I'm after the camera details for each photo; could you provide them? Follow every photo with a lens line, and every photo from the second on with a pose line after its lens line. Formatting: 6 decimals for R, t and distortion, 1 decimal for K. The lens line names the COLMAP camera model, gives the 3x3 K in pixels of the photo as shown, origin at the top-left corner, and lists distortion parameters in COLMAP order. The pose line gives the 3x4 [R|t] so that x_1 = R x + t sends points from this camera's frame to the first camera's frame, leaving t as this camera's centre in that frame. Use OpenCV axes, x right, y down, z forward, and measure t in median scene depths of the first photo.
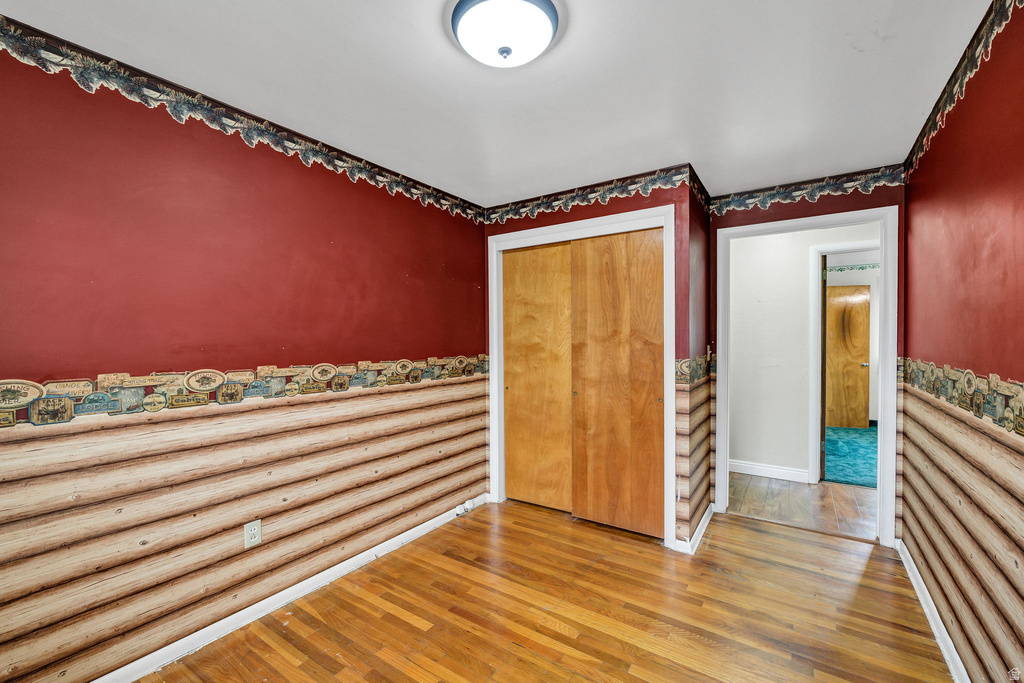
lens RADIAL K [[420.0, 0, 512.0], [0, 420.0, 341.5], [0, 0, 1]] dist [-0.001653, -0.000476]
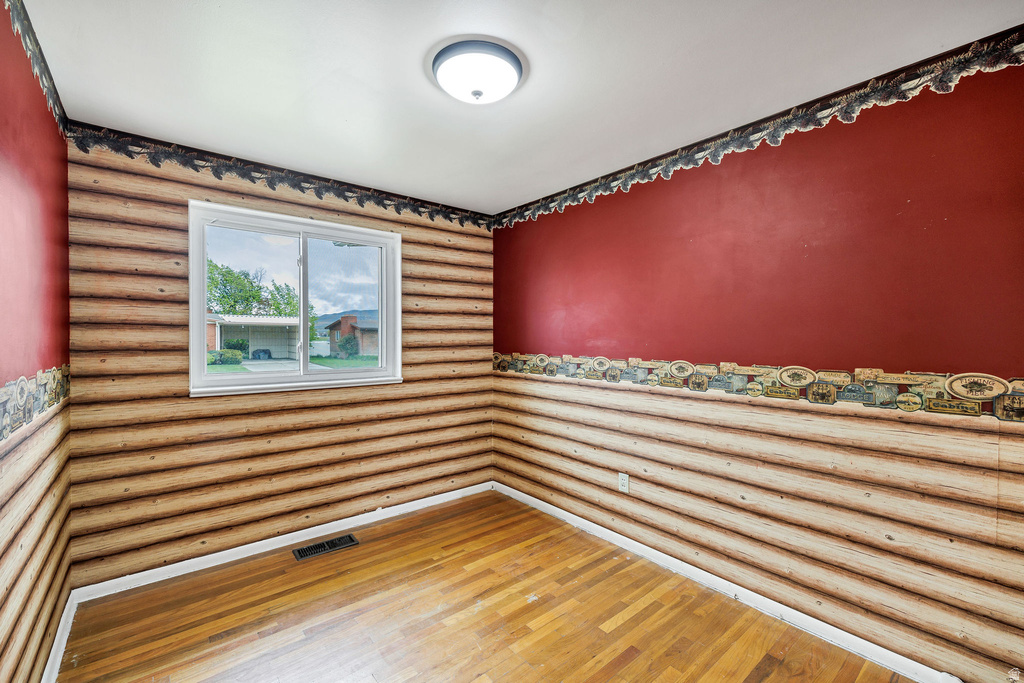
lens RADIAL K [[378.9, 0, 512.0], [0, 378.9, 341.5], [0, 0, 1]] dist [0.000475, 0.000023]
pose [[-0.202448, 0.012931, -0.979208, 0.447871], [-0.007120, 0.999867, 0.014676, -0.004762], [0.979267, 0.009943, -0.202329, 0.632663]]
